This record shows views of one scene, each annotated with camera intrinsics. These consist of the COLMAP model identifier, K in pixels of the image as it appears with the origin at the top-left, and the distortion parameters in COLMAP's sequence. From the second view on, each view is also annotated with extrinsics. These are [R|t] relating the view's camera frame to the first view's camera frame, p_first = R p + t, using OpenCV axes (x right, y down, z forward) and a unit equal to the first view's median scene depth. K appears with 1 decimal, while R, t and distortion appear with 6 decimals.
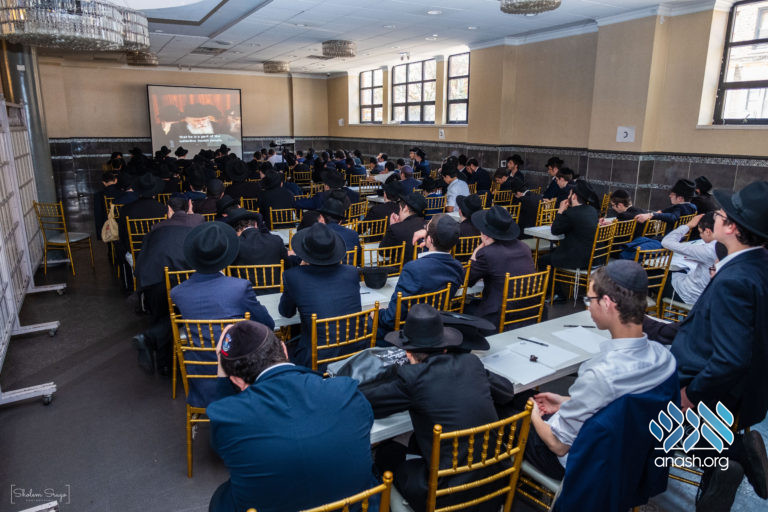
lens RADIAL K [[530.7, 0, 384.0], [0, 530.7, 256.0], [0, 0, 1]] dist [-0.003217, -0.004354]
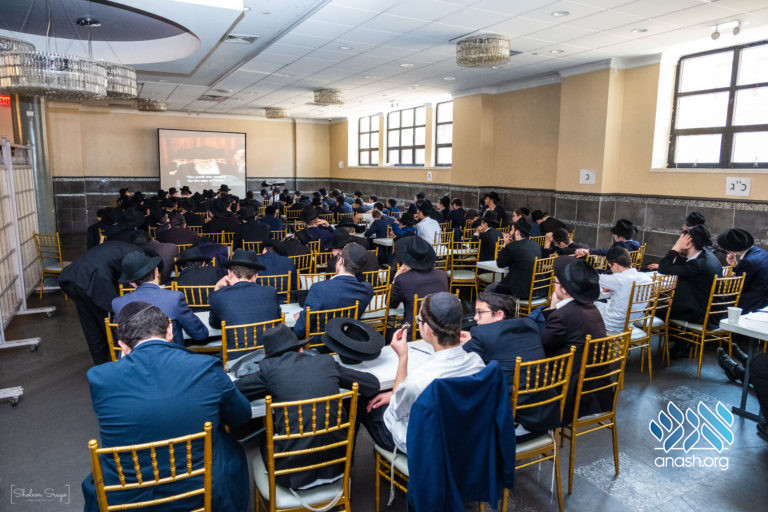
lens RADIAL K [[531.9, 0, 384.0], [0, 531.9, 256.0], [0, 0, 1]] dist [-0.007792, -0.001076]
pose [[0.999339, 0.013040, -0.033927, 0.063008], [-0.015652, 0.996839, -0.077887, 0.012441], [0.032804, 0.078367, 0.996385, -0.042270]]
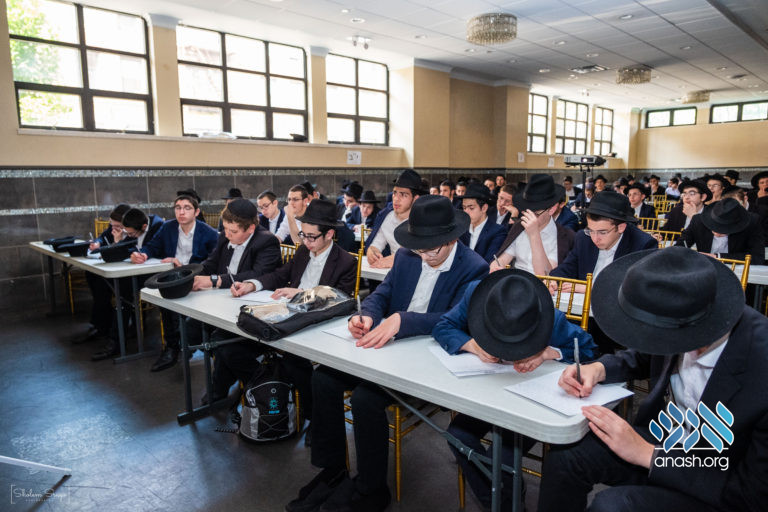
lens RADIAL K [[530.7, 0, 384.0], [0, 530.7, 256.0], [0, 0, 1]] dist [-0.003217, -0.004354]
pose [[-0.275370, -0.202661, 0.939734, -0.738800], [0.190346, 0.946679, 0.259936, -0.330776], [-0.942305, 0.250453, -0.222112, 1.335188]]
